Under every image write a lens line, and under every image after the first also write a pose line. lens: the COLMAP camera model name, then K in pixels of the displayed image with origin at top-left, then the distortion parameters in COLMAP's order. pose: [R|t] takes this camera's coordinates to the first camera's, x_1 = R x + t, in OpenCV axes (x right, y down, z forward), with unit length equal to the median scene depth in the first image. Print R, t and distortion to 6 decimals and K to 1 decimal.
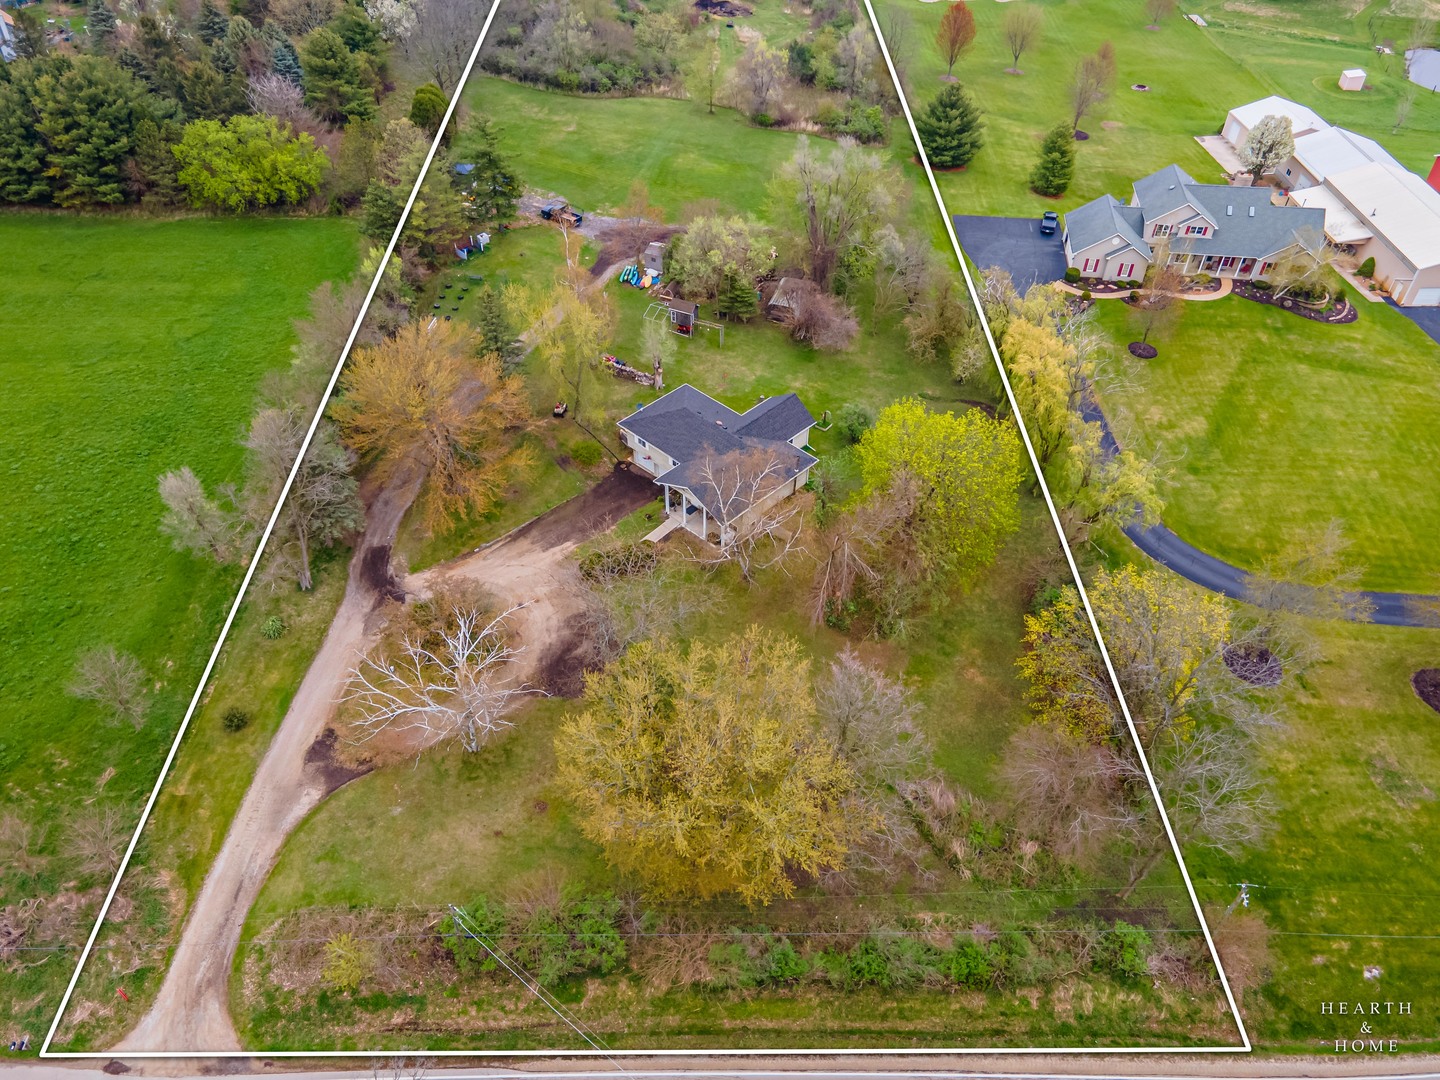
lens RADIAL K [[1045.4, 0, 720.2], [0, 1045.4, 545.4], [0, 0, 1]] dist [0.039297, 0.007373]
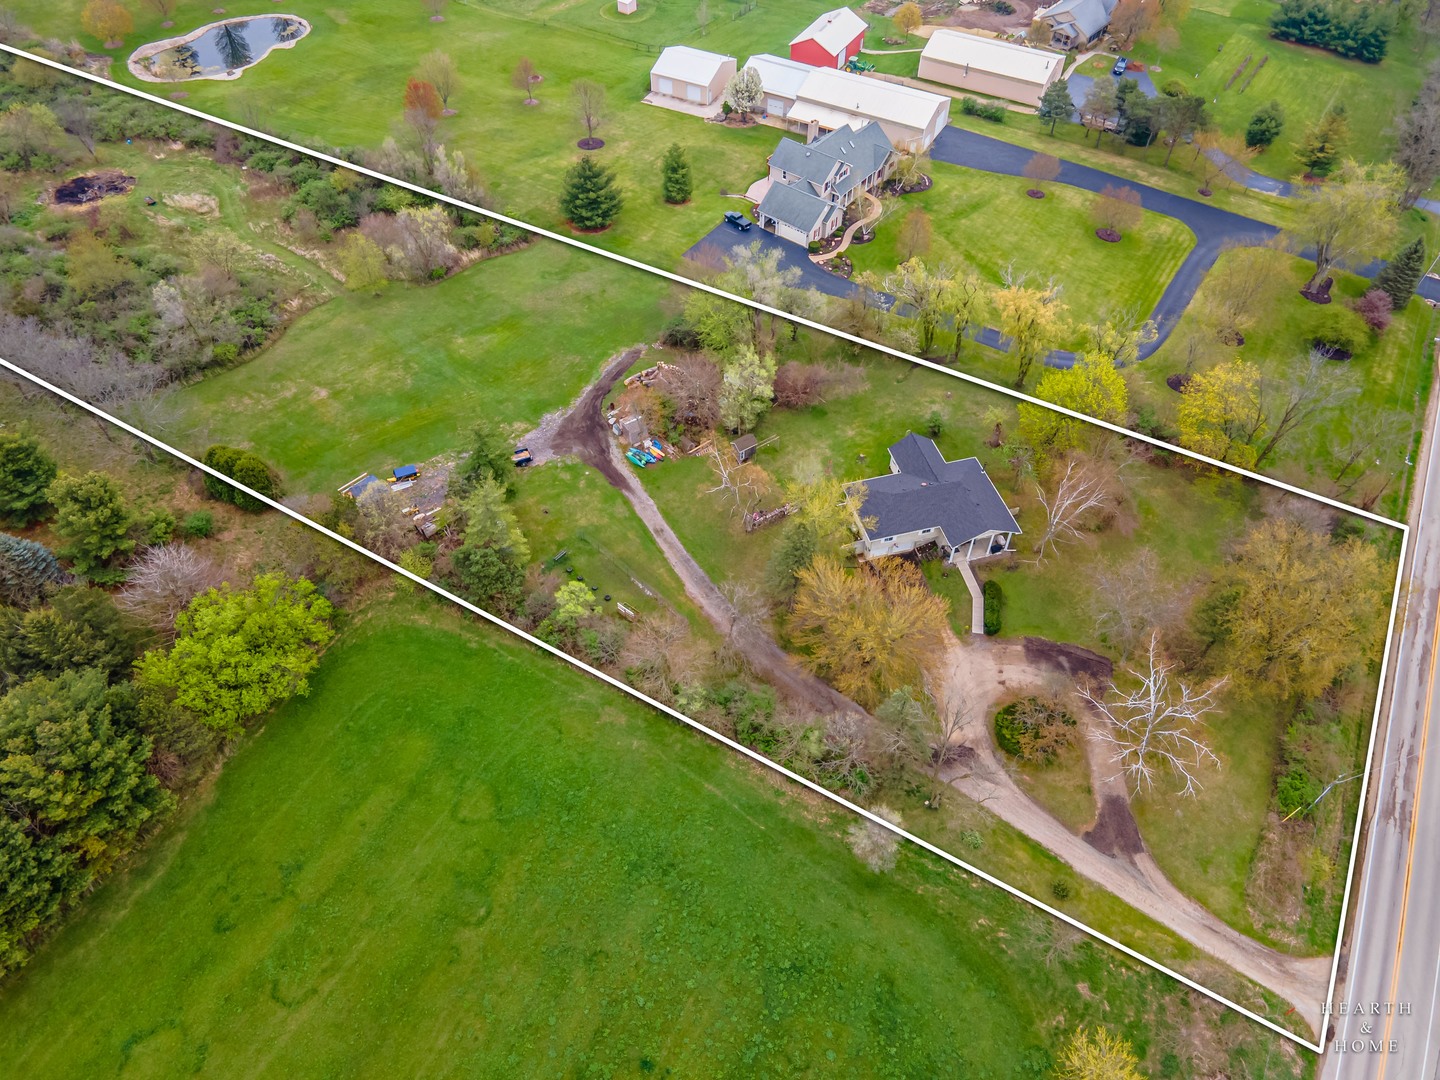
lens RADIAL K [[1045.4, 0, 716.8], [0, 1045.4, 540.6], [0, 0, 1]] dist [0.039297, 0.007373]
pose [[0.508310, -0.661596, 0.551282, -0.995289], [0.594088, 0.732830, 0.331692, -0.726642], [-0.623442, 0.158908, 0.765551, 0.219838]]
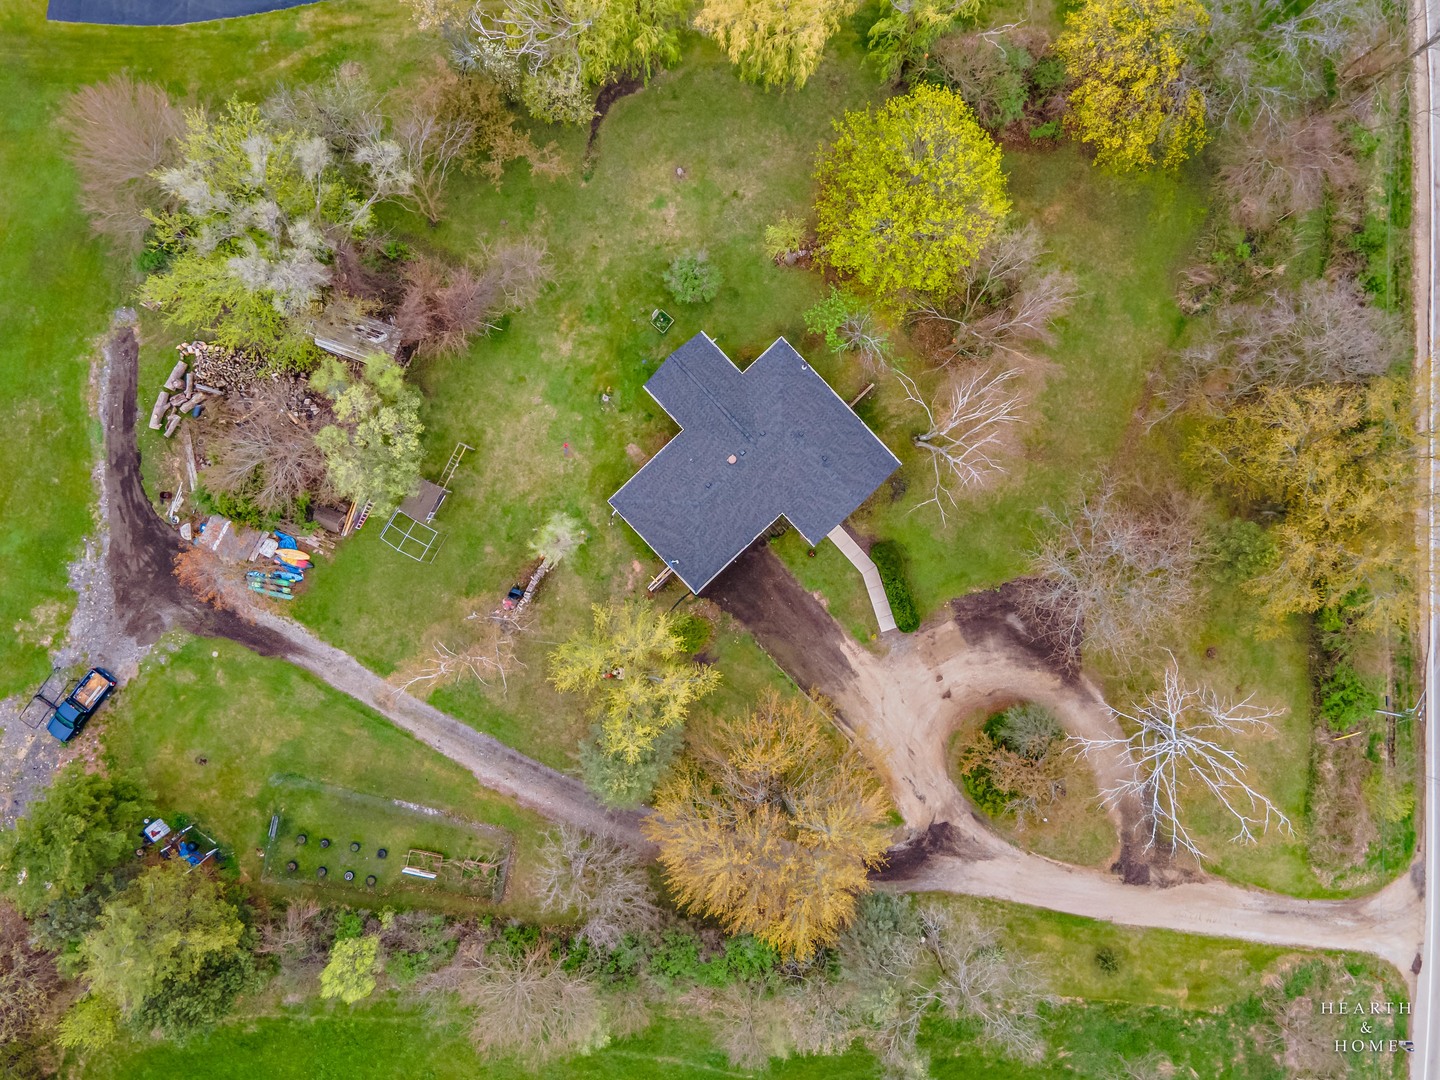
lens RADIAL K [[1045.4, 0, 710.0], [0, 1045.4, 546.0], [0, 0, 1]] dist [0.039297, 0.007373]
pose [[0.047648, -0.998833, -0.007953, -0.067214], [0.694566, 0.027409, 0.718907, -0.768858], [-0.717849, -0.039778, 0.695061, 0.543533]]
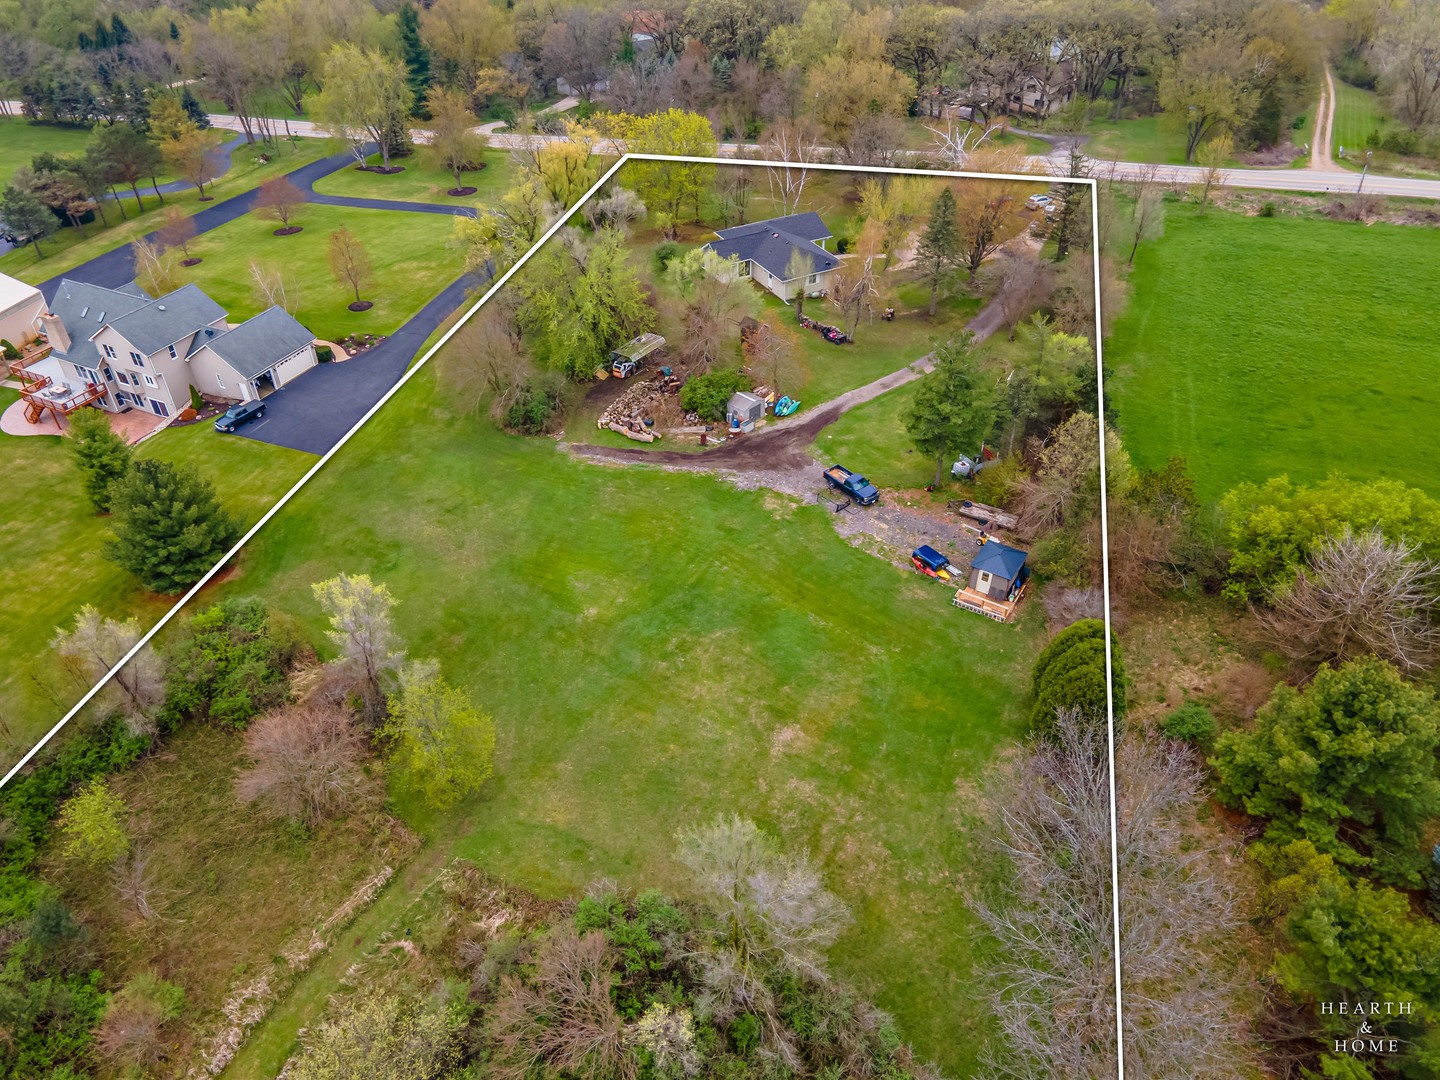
lens RADIAL K [[1045.4, 0, 716.9], [0, 1045.4, 537.4], [0, 0, 1]] dist [0.039297, 0.007373]
pose [[-0.950192, -0.187265, 0.249132, -0.384686], [0.218962, 0.167738, 0.961207, -1.560747], [-0.221790, 0.967882, -0.118379, 1.764986]]
